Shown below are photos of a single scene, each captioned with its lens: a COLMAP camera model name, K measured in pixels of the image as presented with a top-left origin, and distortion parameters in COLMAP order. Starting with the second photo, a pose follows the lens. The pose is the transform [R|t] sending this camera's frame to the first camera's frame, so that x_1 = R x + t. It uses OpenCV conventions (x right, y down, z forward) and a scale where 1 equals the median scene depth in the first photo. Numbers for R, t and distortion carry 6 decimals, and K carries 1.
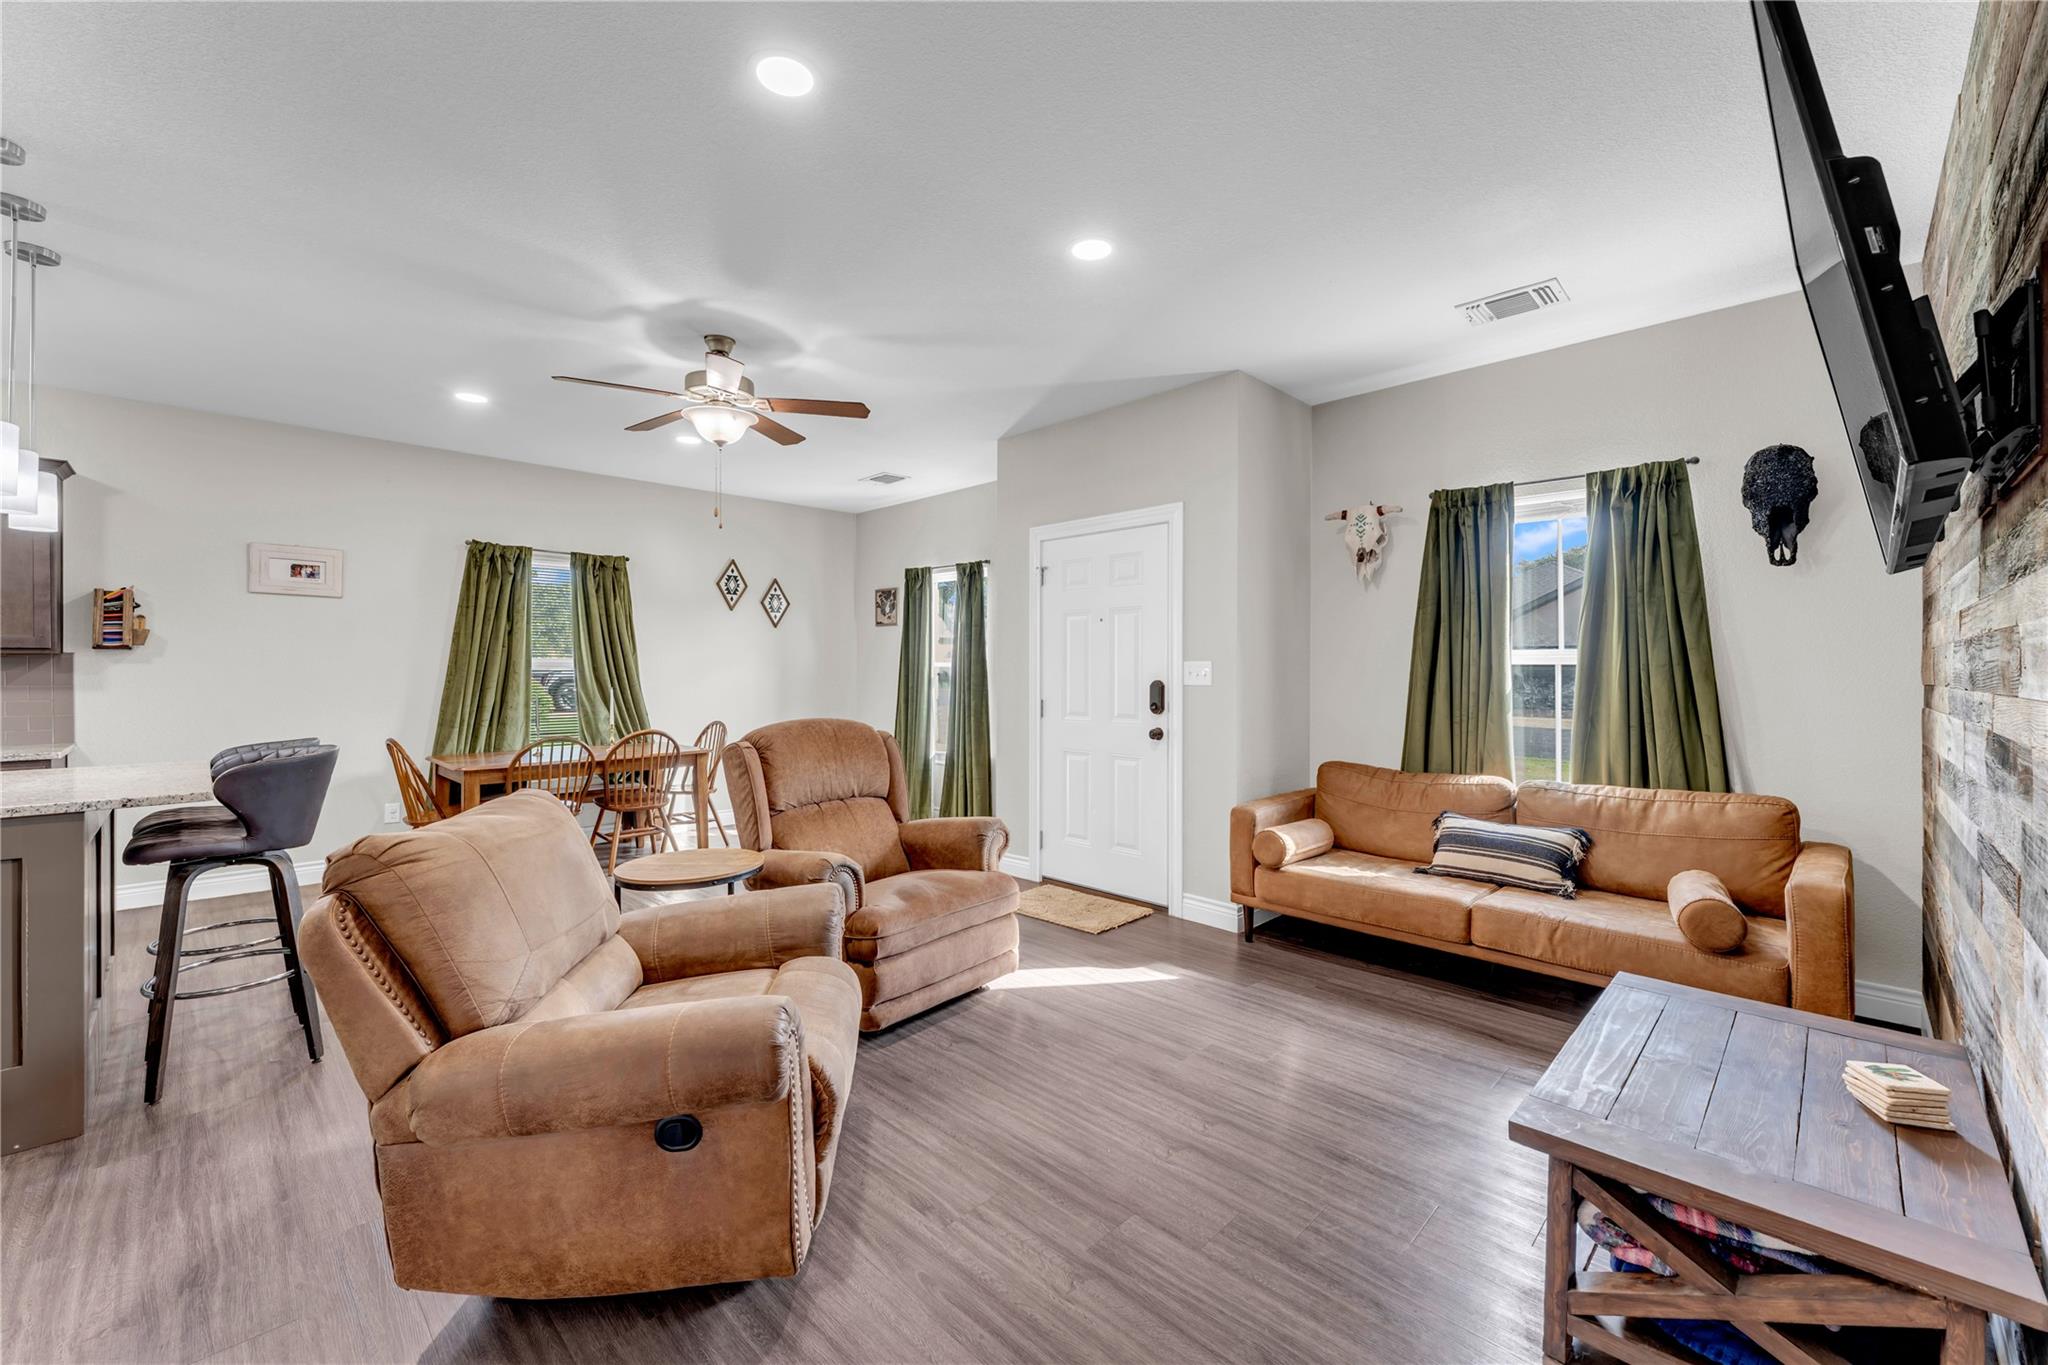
lens RADIAL K [[807.6, 0, 1014.8], [0, 807.6, 671.0], [0, 0, 1]] dist [-0.003027, 0.000891]
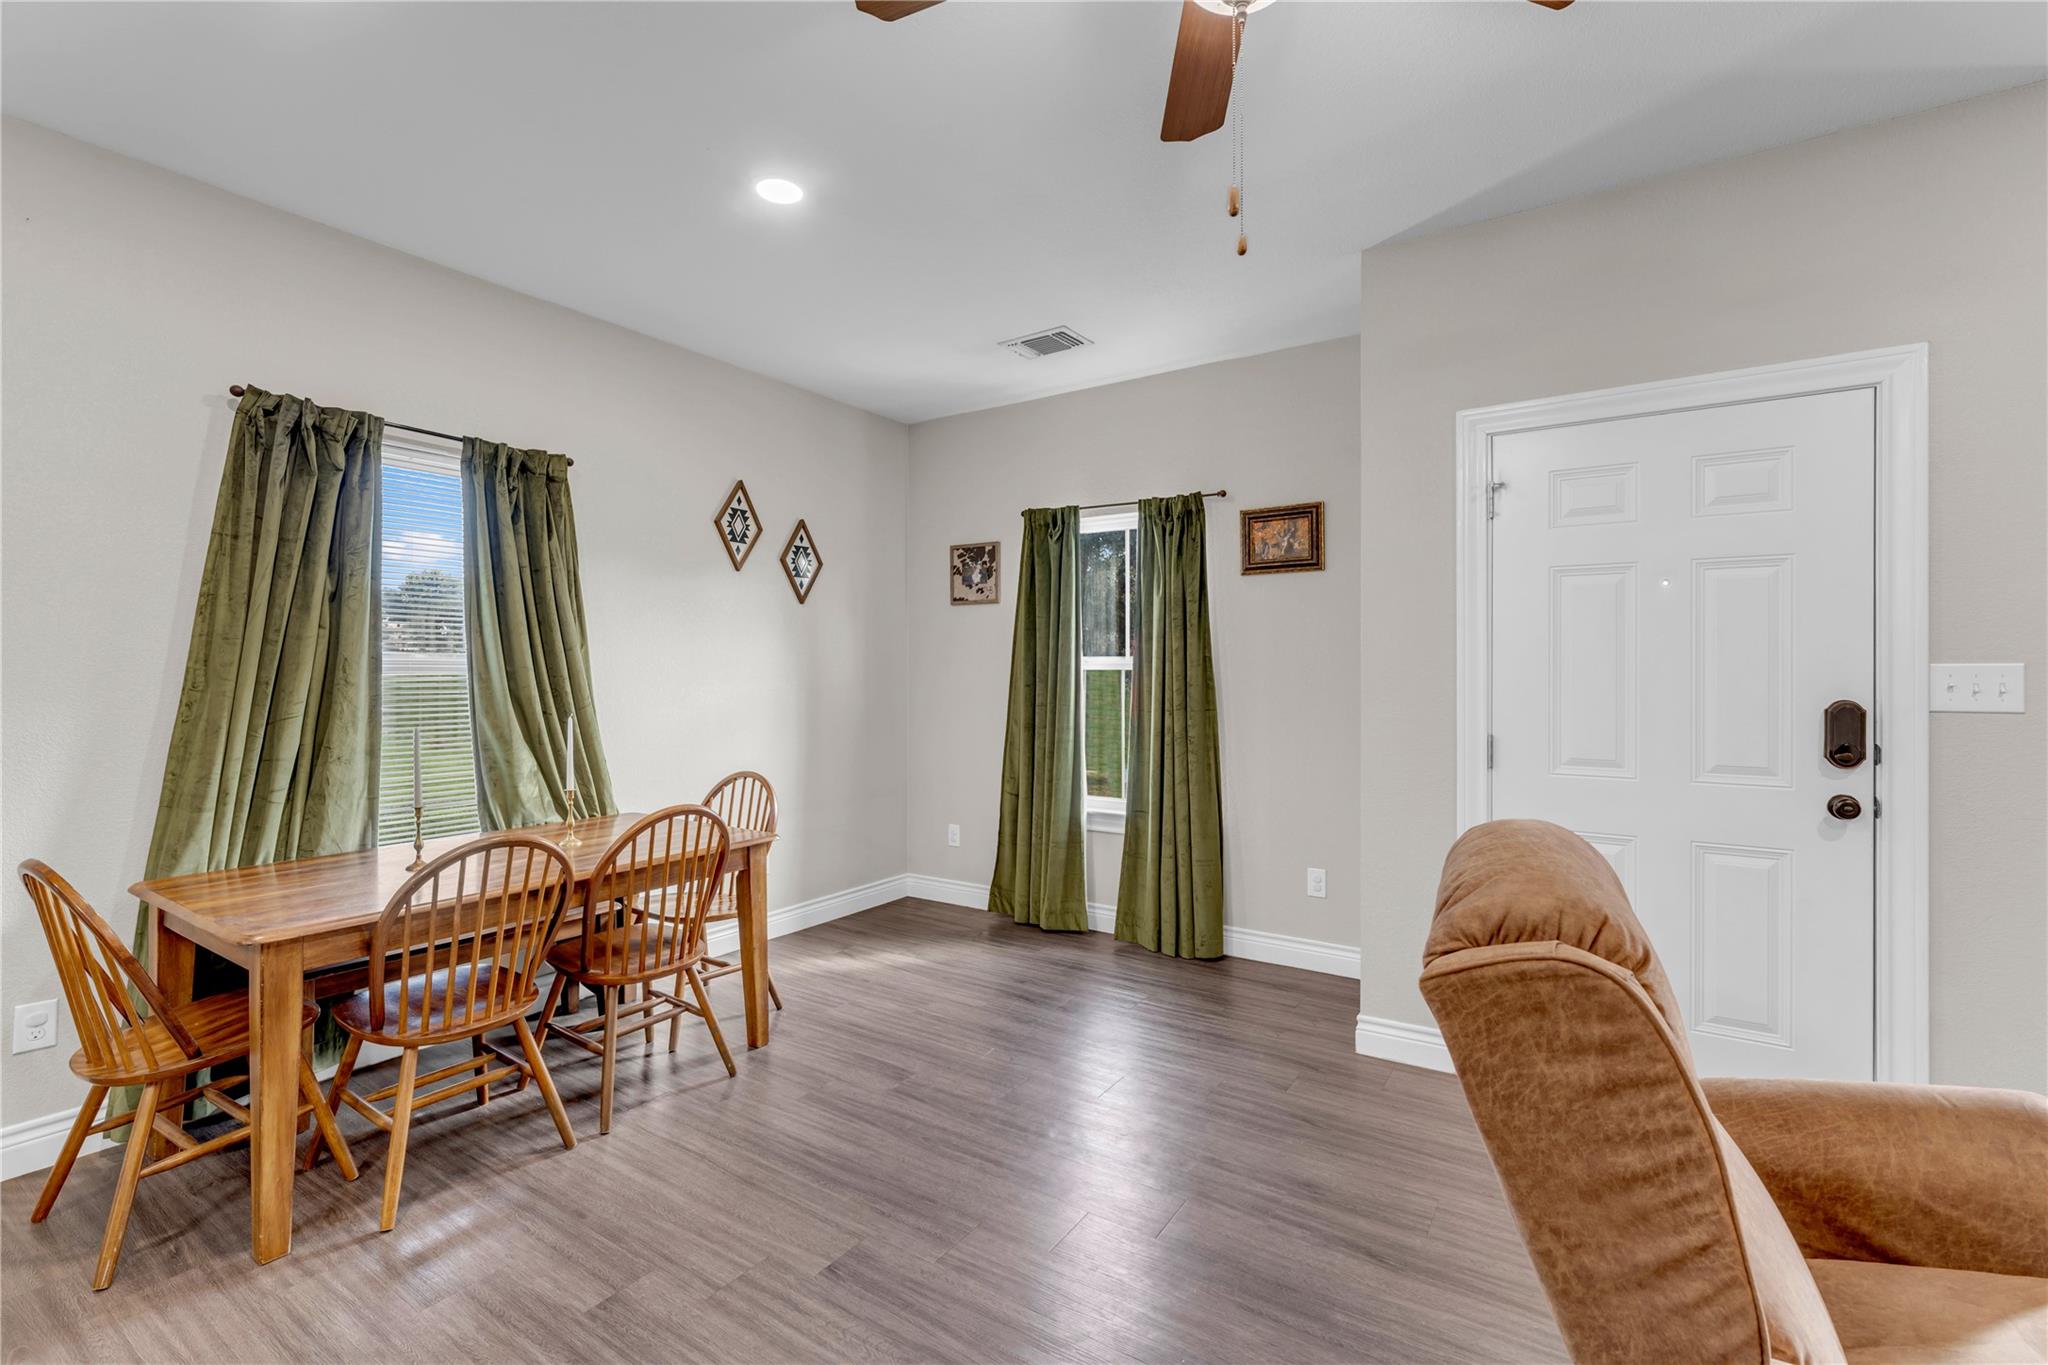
lens RADIAL K [[900.8, 0, 1019.9], [0, 900.8, 668.2], [0, 0, 1]] dist [-0.007608, 0.000652]
pose [[0.983215, 0.001768, 0.182441, -0.381861], [-0.000544, 0.999977, -0.006756, -0.003827], [-0.182449, 0.006543, 0.983194, 0.485083]]
